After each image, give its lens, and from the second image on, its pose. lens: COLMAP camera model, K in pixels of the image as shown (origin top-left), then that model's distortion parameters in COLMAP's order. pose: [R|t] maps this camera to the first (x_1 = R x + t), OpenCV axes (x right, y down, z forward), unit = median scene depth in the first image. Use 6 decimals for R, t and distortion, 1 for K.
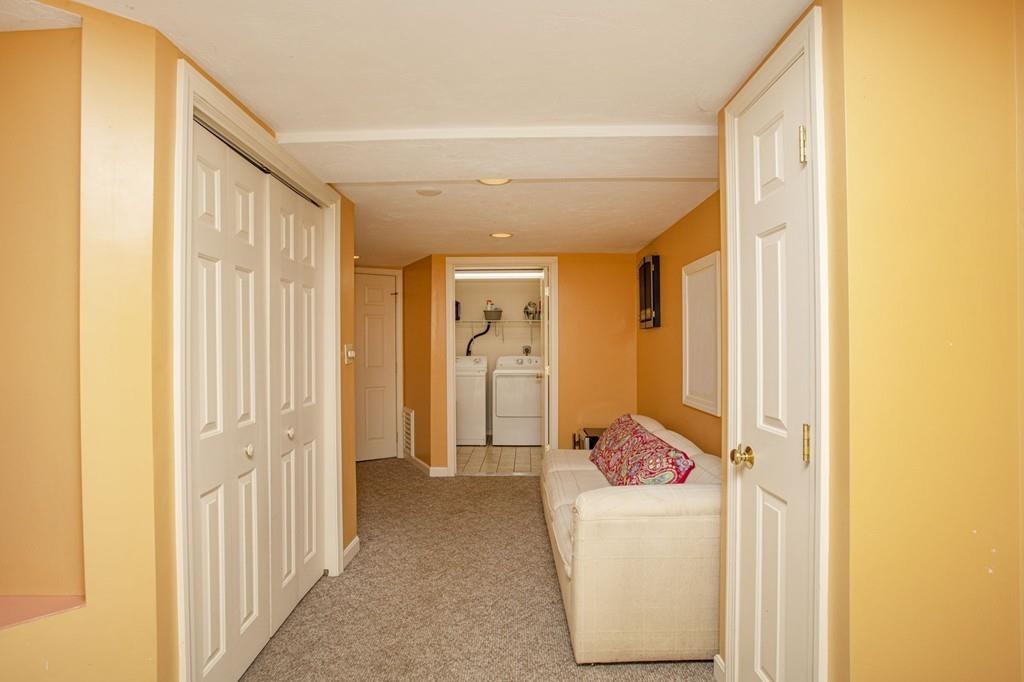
lens RADIAL K [[495.9, 0, 512.0], [0, 495.9, 343.8], [0, 0, 1]] dist [-0.062145, 0.016723]
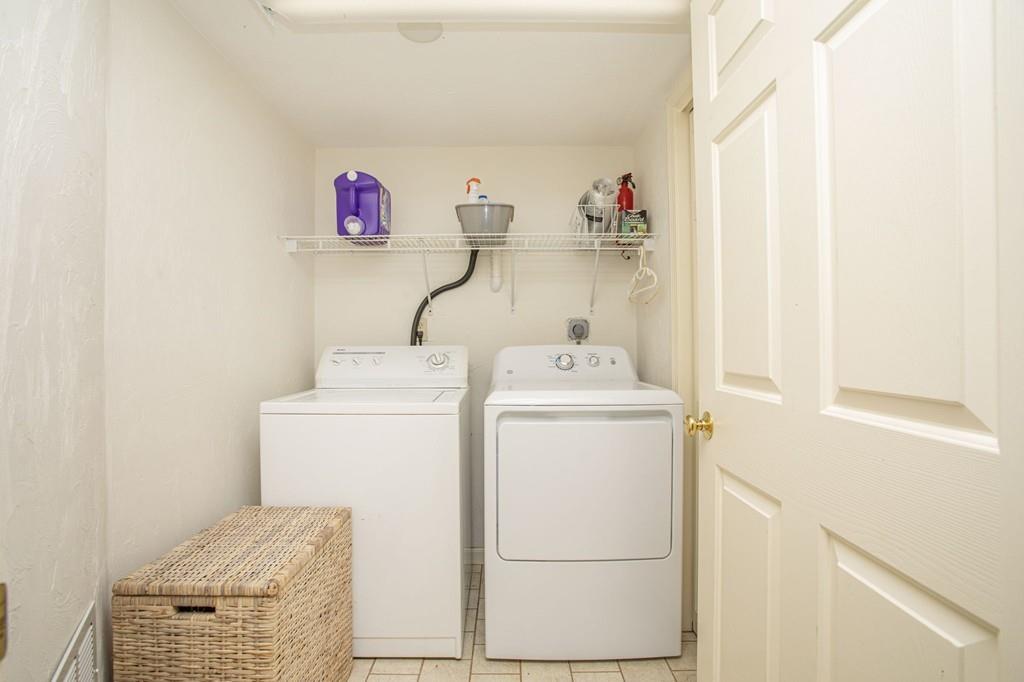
lens RADIAL K [[495.9, 0, 513.5], [0, 495.9, 340.3], [0, 0, 1]] dist [-0.062145, 0.016723]
pose [[0.999753, -0.001294, 0.022206, -0.025956], [0.001262, 0.999998, 0.001474, 0.020839], [-0.022208, -0.001445, 0.999752, 0.665909]]
